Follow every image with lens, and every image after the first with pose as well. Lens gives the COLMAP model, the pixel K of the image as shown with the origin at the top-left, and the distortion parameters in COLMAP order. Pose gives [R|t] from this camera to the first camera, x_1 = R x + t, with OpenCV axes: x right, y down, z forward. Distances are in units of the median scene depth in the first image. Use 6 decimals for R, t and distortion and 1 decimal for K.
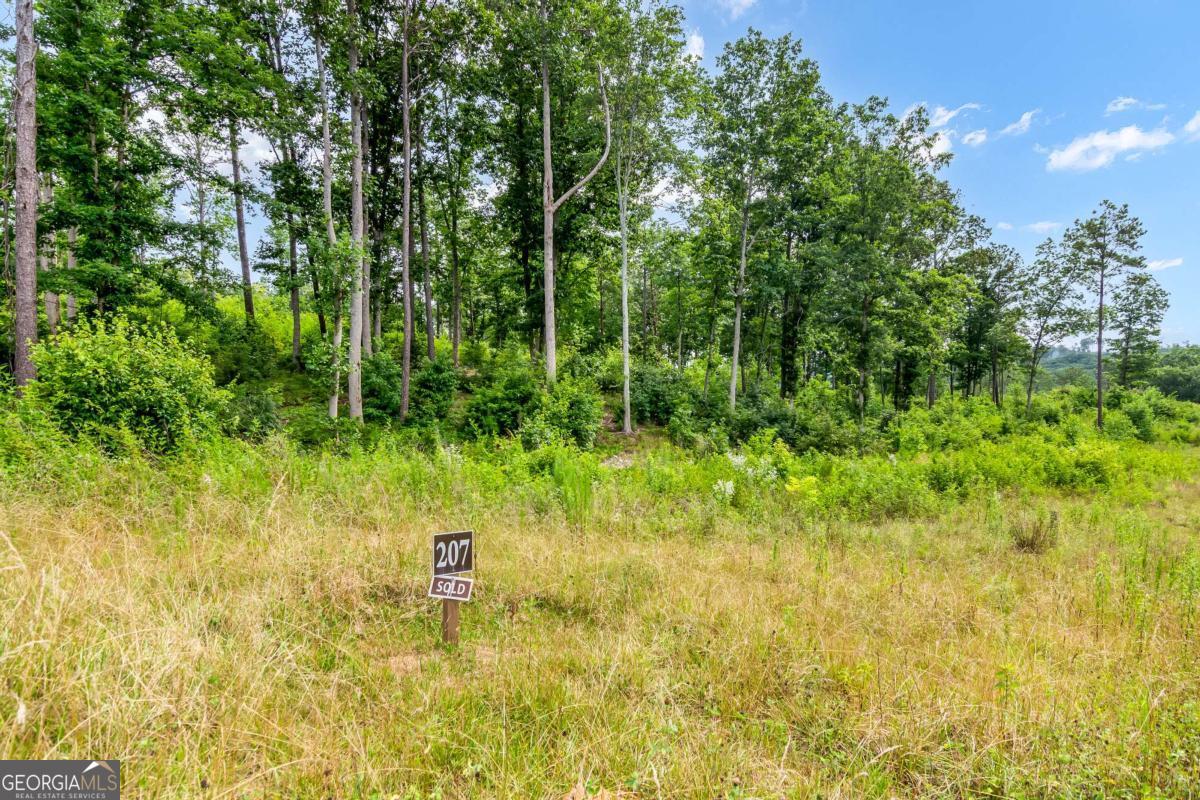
lens RADIAL K [[634.3, 0, 600.1], [0, 634.3, 427.6], [0, 0, 1]] dist [0.003470, 0.002658]
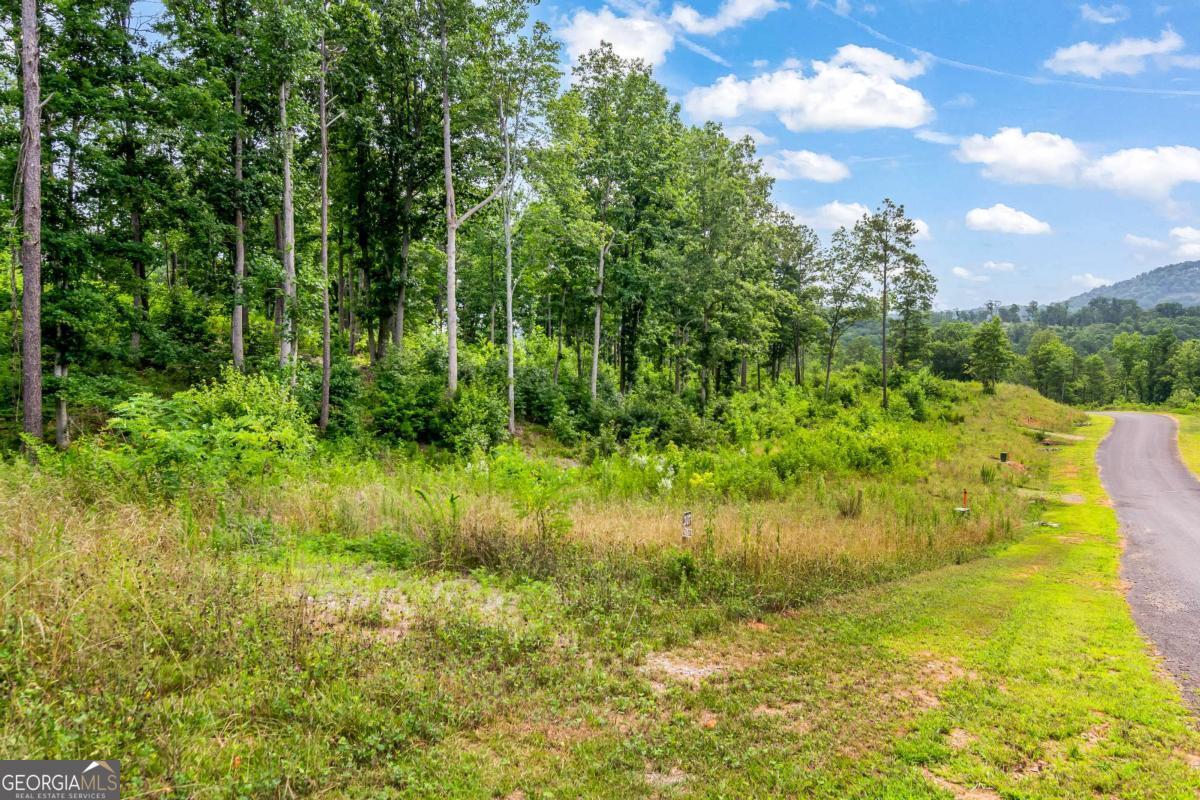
lens RADIAL K [[757.4, 0, 600.0], [0, 757.4, 400.0], [0, 0, 1]] dist [-0.003101, -0.000893]
pose [[0.953433, -0.005824, 0.301548, -0.064921], [0.007399, 0.999964, -0.004083, -0.012620], [-0.301514, 0.006124, 0.953442, -0.082103]]
